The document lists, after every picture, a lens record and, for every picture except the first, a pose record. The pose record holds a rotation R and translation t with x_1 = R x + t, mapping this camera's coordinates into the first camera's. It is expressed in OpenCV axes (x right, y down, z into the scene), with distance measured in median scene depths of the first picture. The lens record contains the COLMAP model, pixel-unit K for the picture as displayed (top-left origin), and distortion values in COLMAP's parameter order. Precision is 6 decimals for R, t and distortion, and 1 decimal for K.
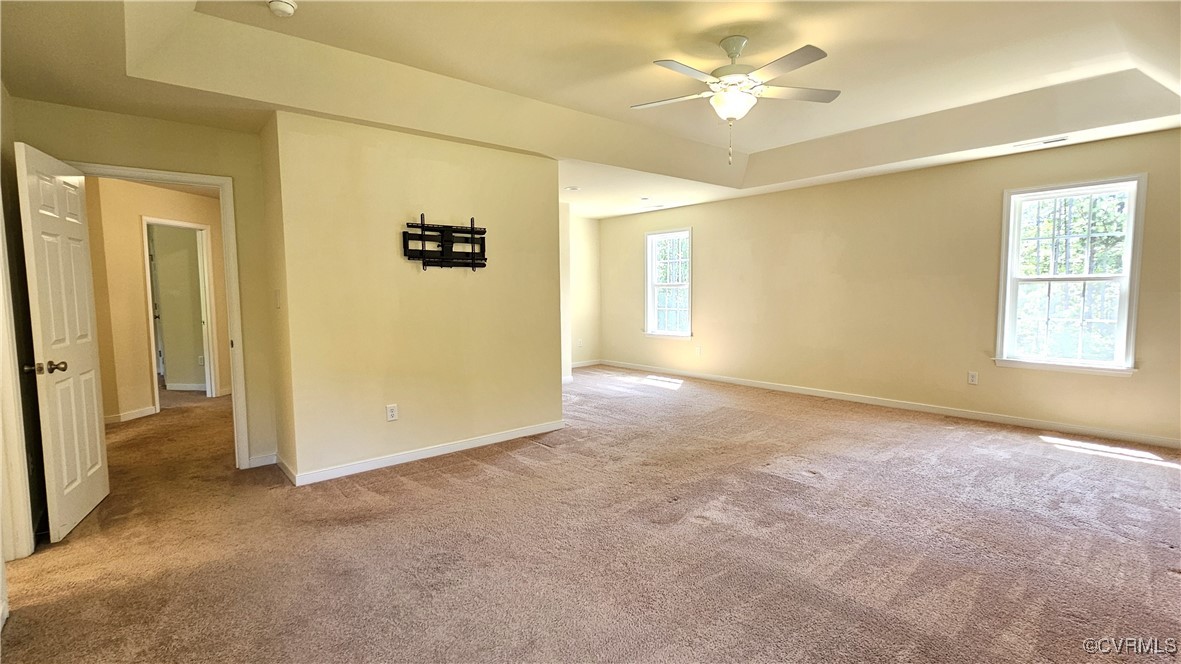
lens RADIAL K [[545.6, 0, 589.8], [0, 545.6, 333.0], [0, 0, 1]] dist [0.002519, 0.000123]
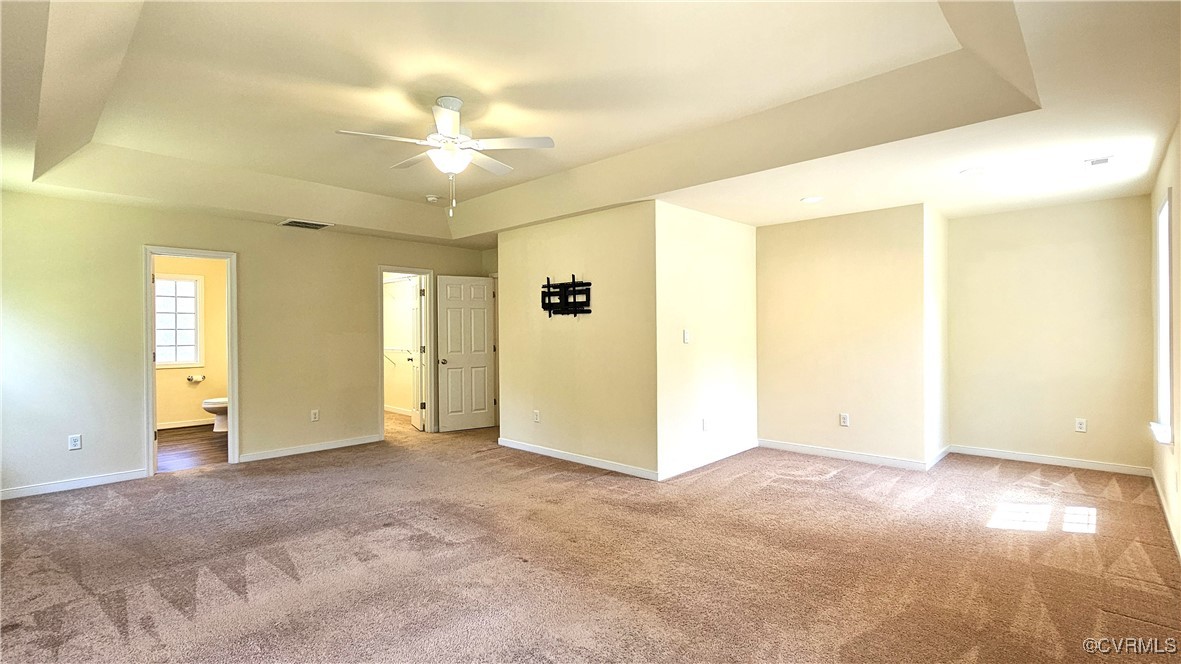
lens RADIAL K [[545.6, 0, 592.4], [0, 545.6, 331.3], [0, 0, 1]] dist [0.002519, 0.000123]
pose [[0.113071, 0.010773, -0.993528, 1.038823], [-0.078853, 0.996885, 0.001835, -0.088625], [0.990453, 0.078135, 0.113568, 0.921266]]
